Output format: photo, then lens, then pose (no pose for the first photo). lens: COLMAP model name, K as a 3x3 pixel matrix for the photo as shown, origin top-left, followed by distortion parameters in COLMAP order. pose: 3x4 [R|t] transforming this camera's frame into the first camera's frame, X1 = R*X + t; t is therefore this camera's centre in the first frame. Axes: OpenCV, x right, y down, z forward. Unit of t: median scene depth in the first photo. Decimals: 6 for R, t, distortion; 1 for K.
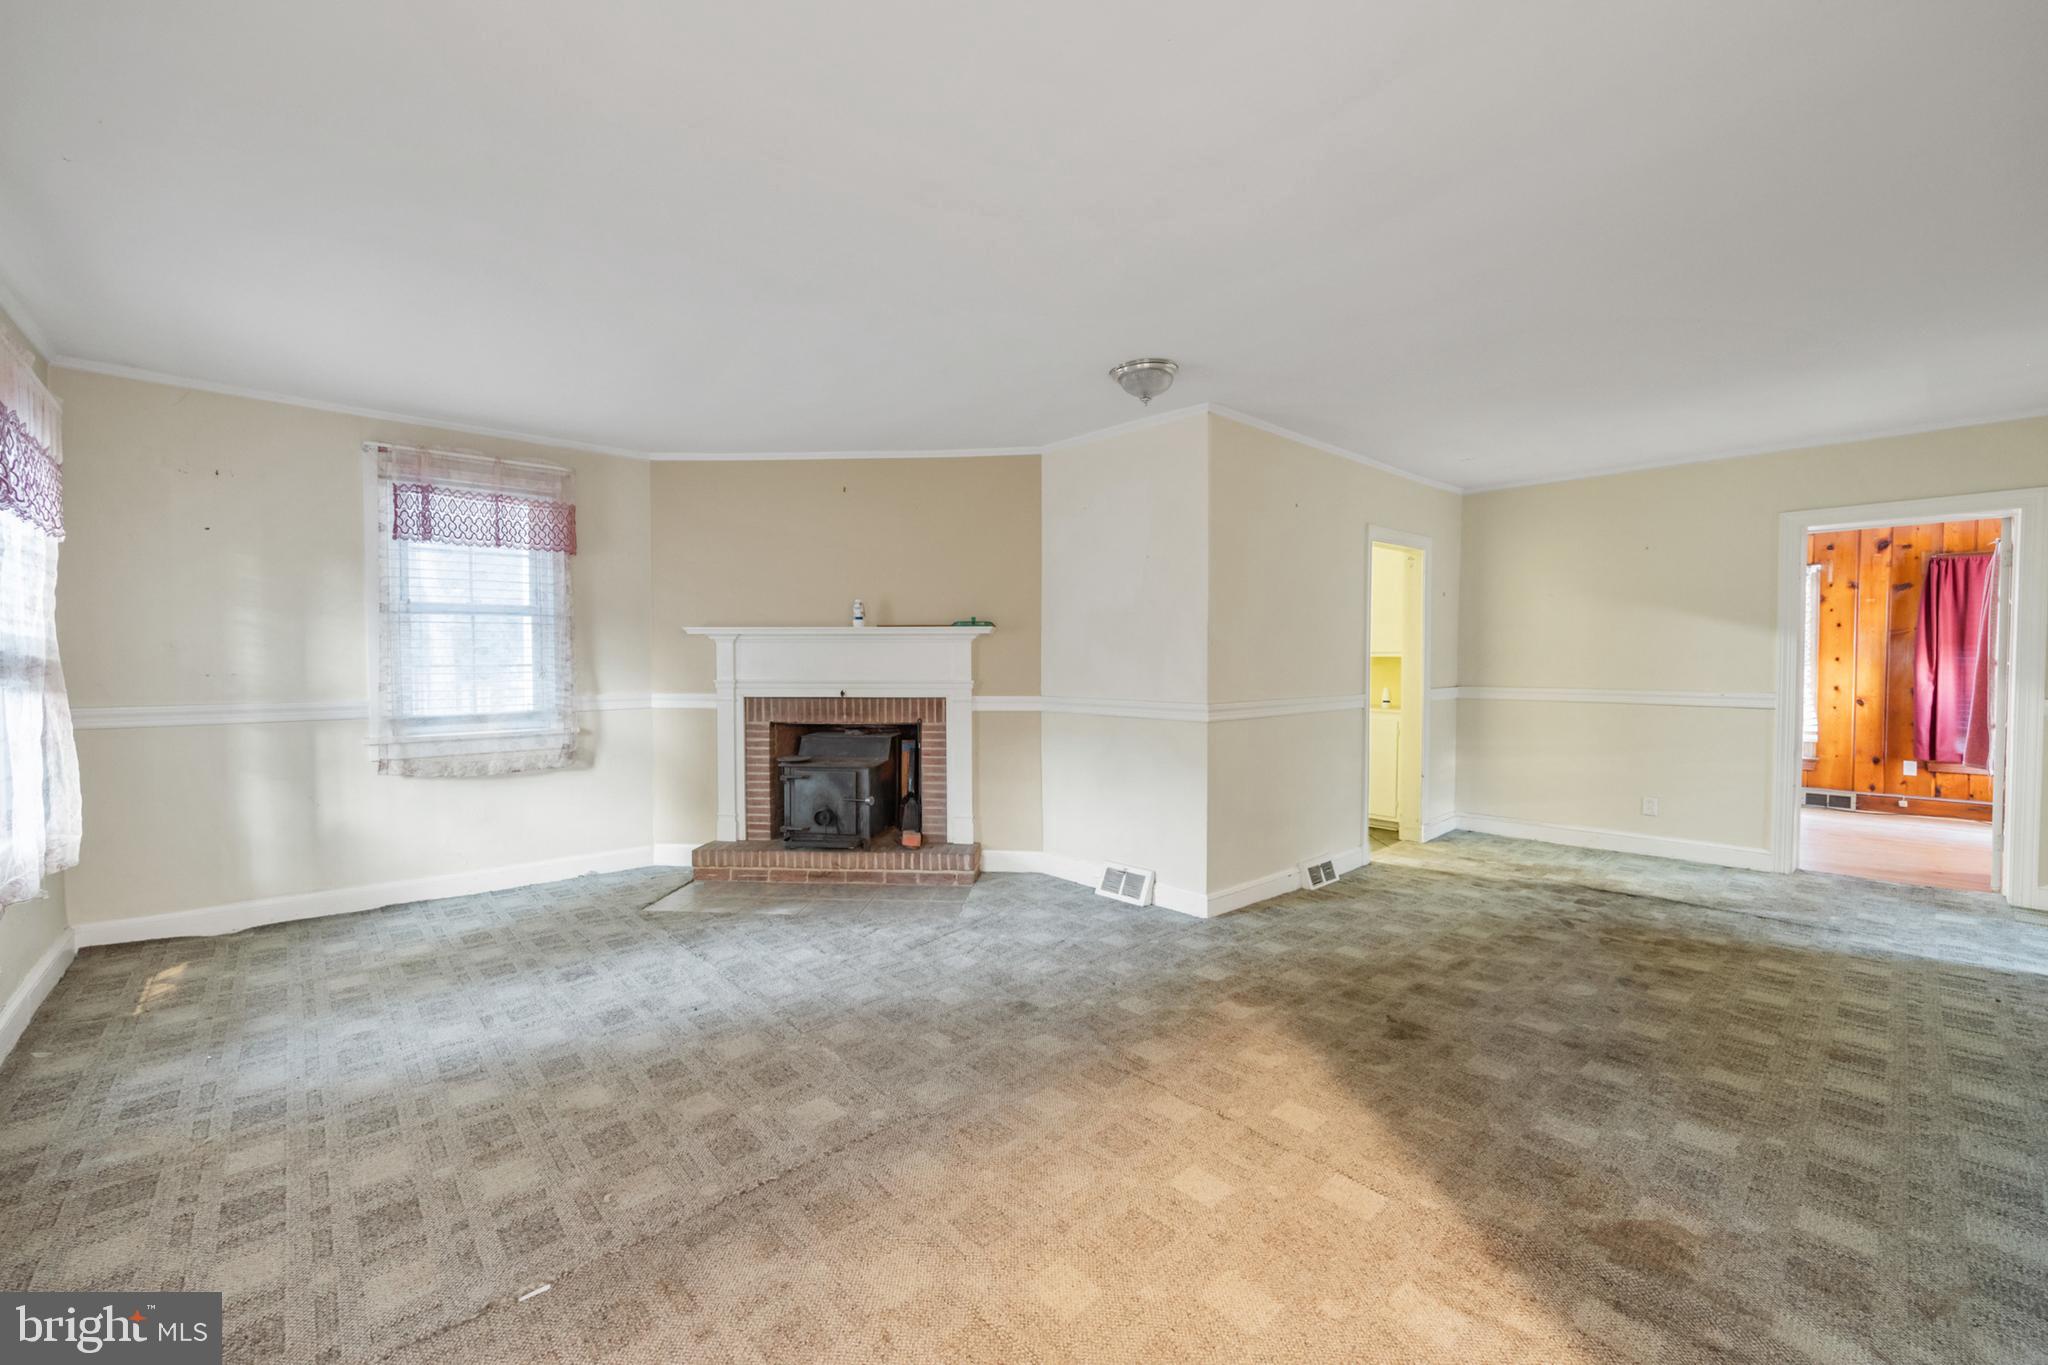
lens RADIAL K [[839.6, 0, 1020.8], [0, 839.6, 684.0], [0, 0, 1]] dist [-0.001299, -0.000240]
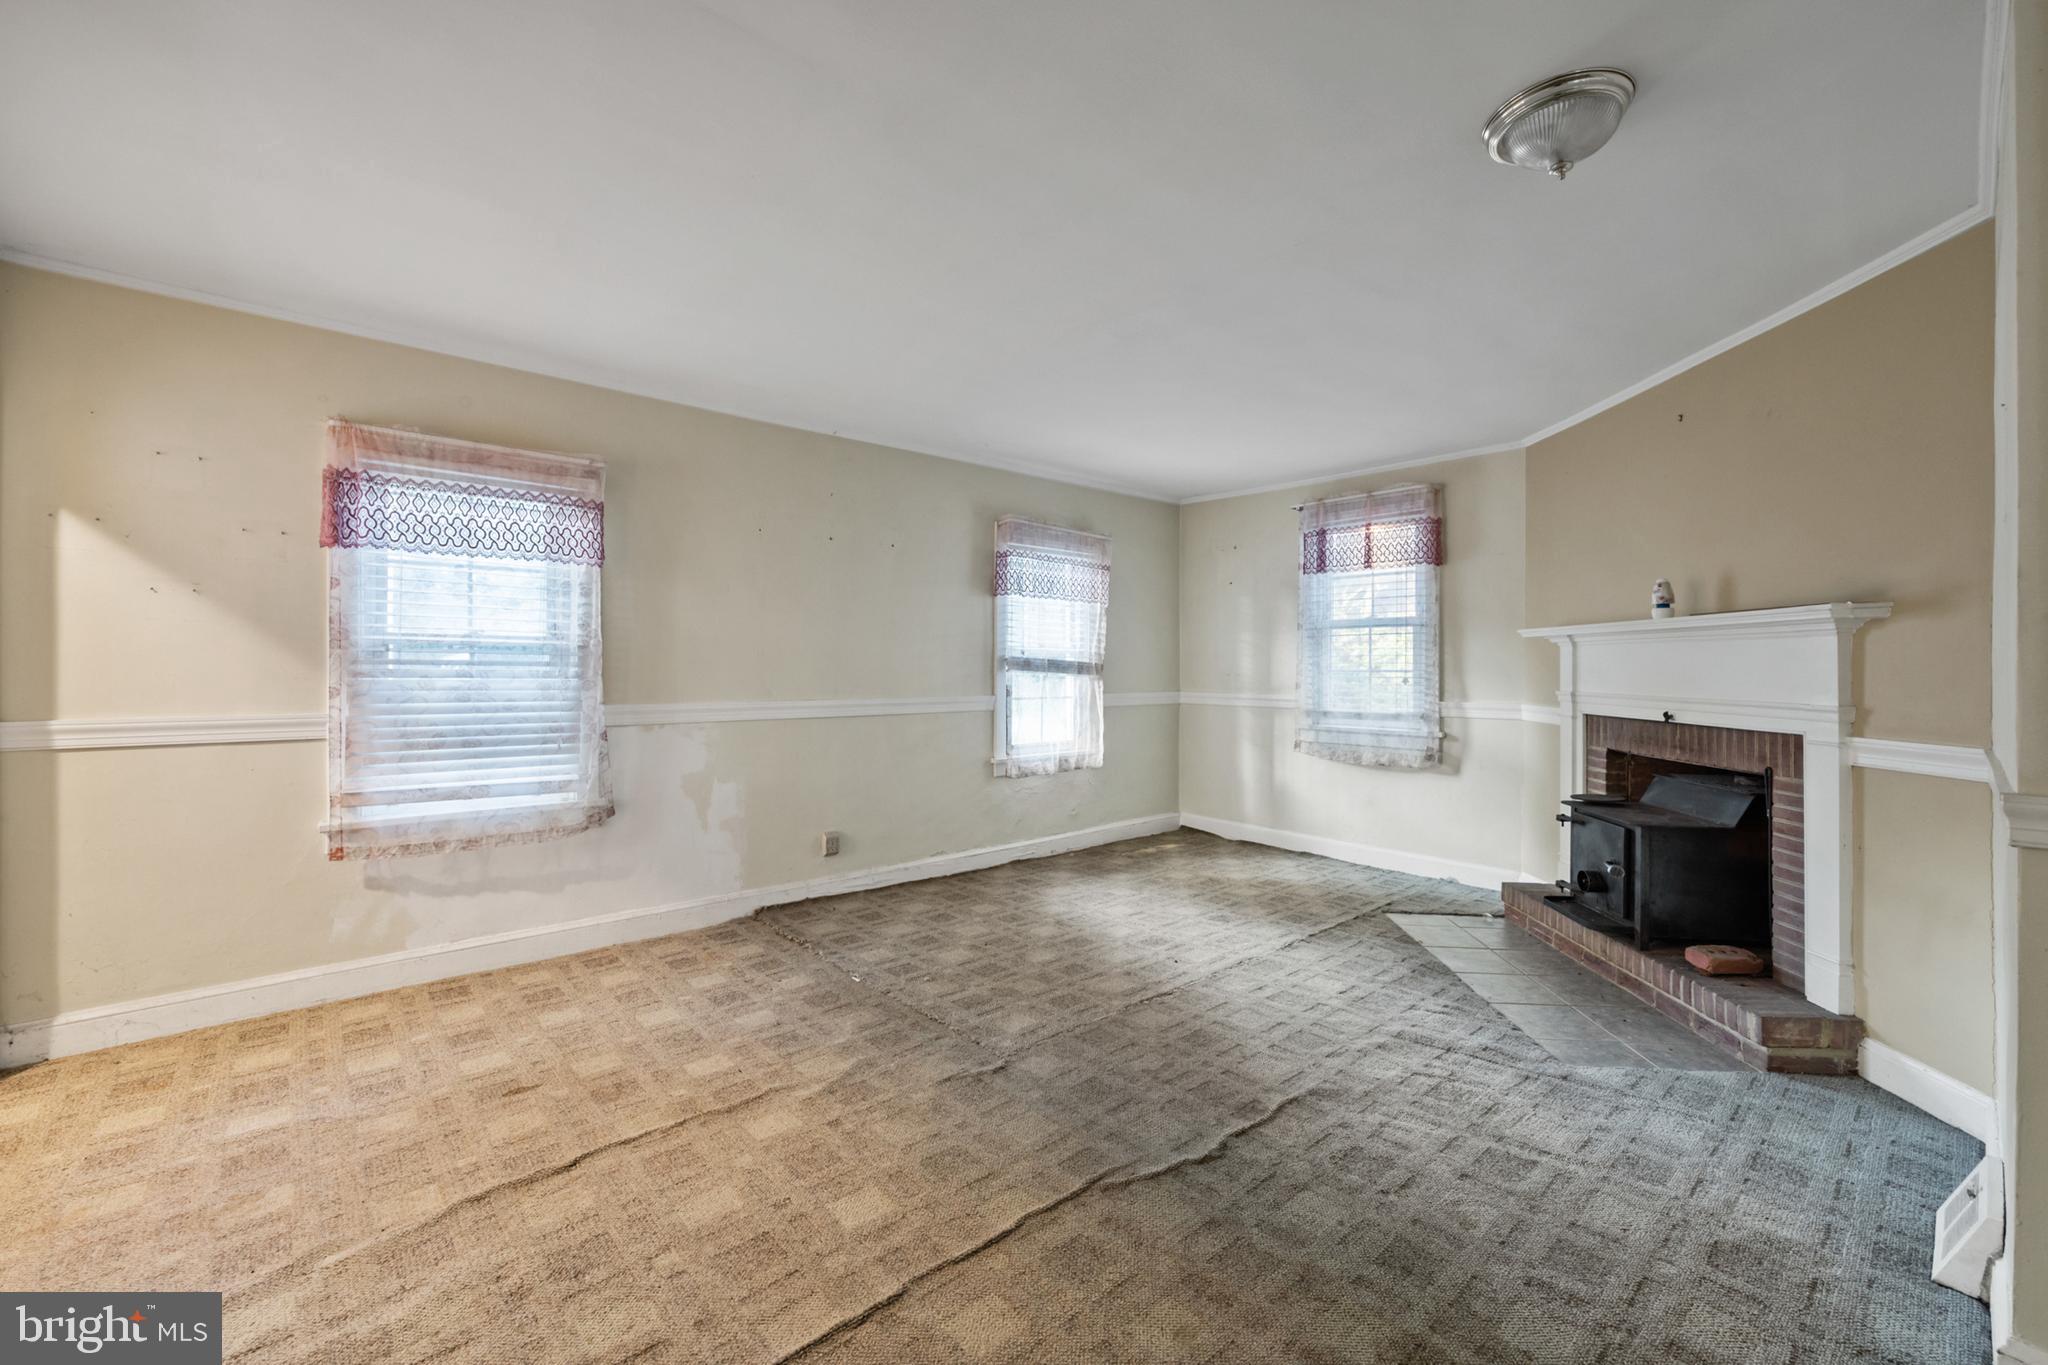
lens RADIAL K [[839.6, 0, 1026.3], [0, 839.6, 670.9], [0, 0, 1]] dist [-0.001299, -0.000240]
pose [[-0.023013, 0.007101, -0.999710, 0.574514], [-0.034573, 0.999371, 0.007895, -0.015692], [0.999137, 0.034744, -0.022753, 0.584006]]
